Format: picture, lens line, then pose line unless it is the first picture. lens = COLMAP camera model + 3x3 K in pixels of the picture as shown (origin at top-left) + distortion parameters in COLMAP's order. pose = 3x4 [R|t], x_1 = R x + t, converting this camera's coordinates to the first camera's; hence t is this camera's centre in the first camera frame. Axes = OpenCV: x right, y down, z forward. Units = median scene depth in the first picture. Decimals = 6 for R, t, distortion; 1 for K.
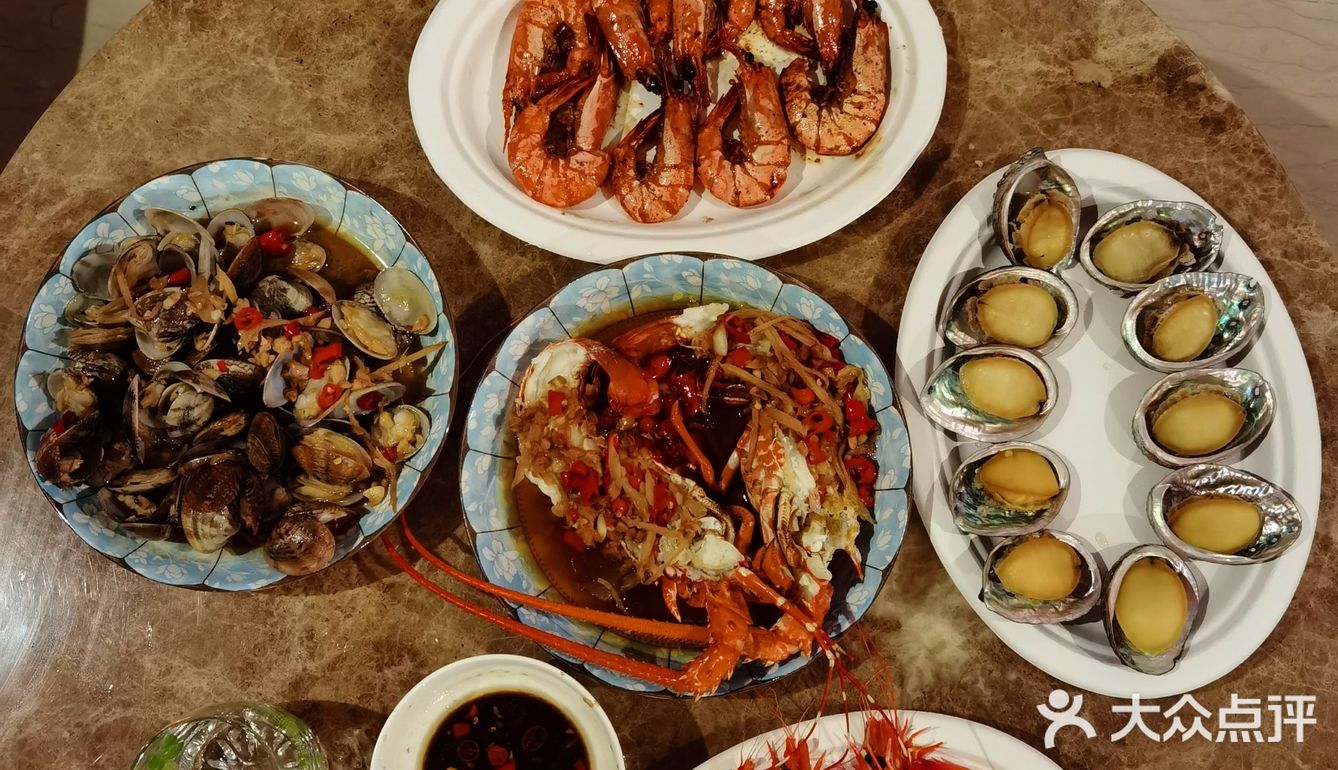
lens RADIAL K [[1018.3, 0, 669.0], [0, 1018.3, 385.0], [0, 0, 1]] dist [-0.130681, 0.000061]
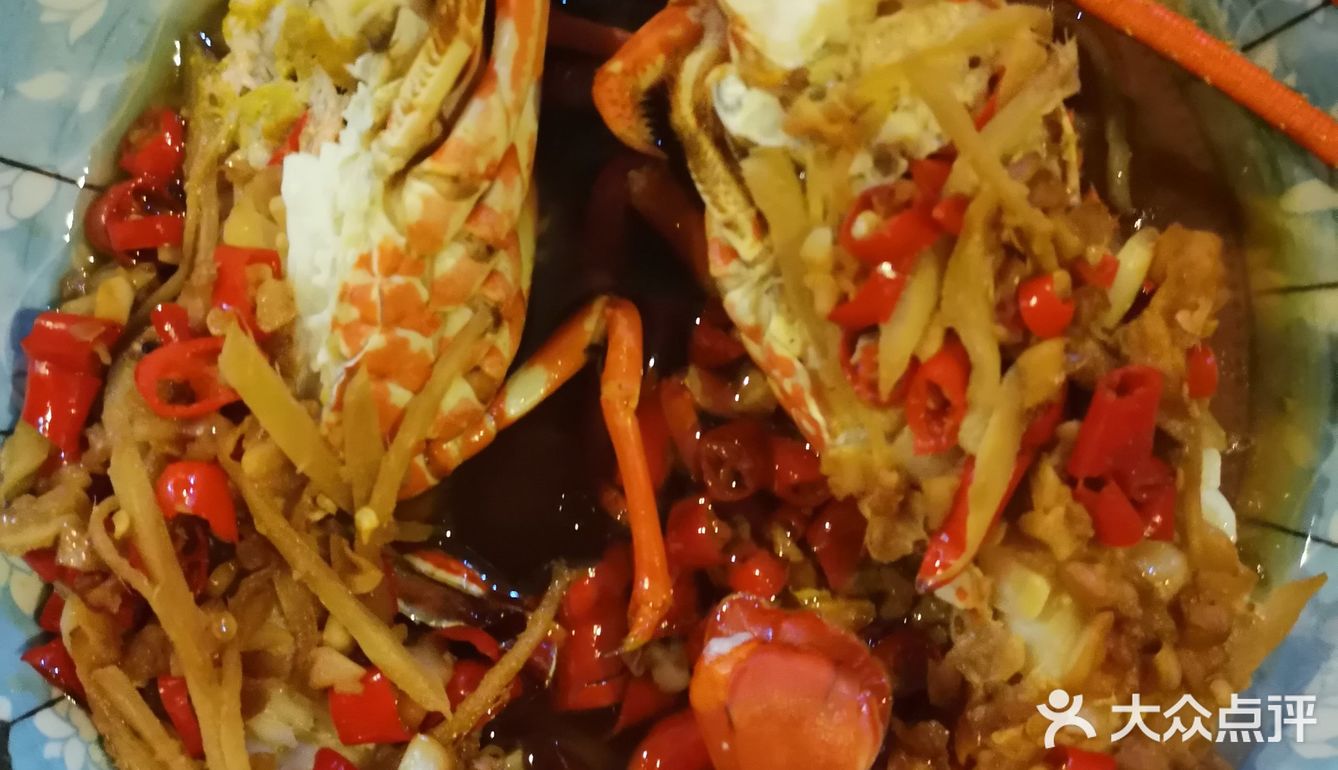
lens RADIAL K [[1289.2, 0, 669.0], [0, 1289.2, 385.0], [0, 0, 1]] dist [0.004430, 0.001942]
pose [[-0.939152, -0.341830, -0.033865, 0.037257], [0.324905, -0.915975, 0.235429, -0.002100], [-0.111496, 0.210100, 0.971301, 0.647138]]
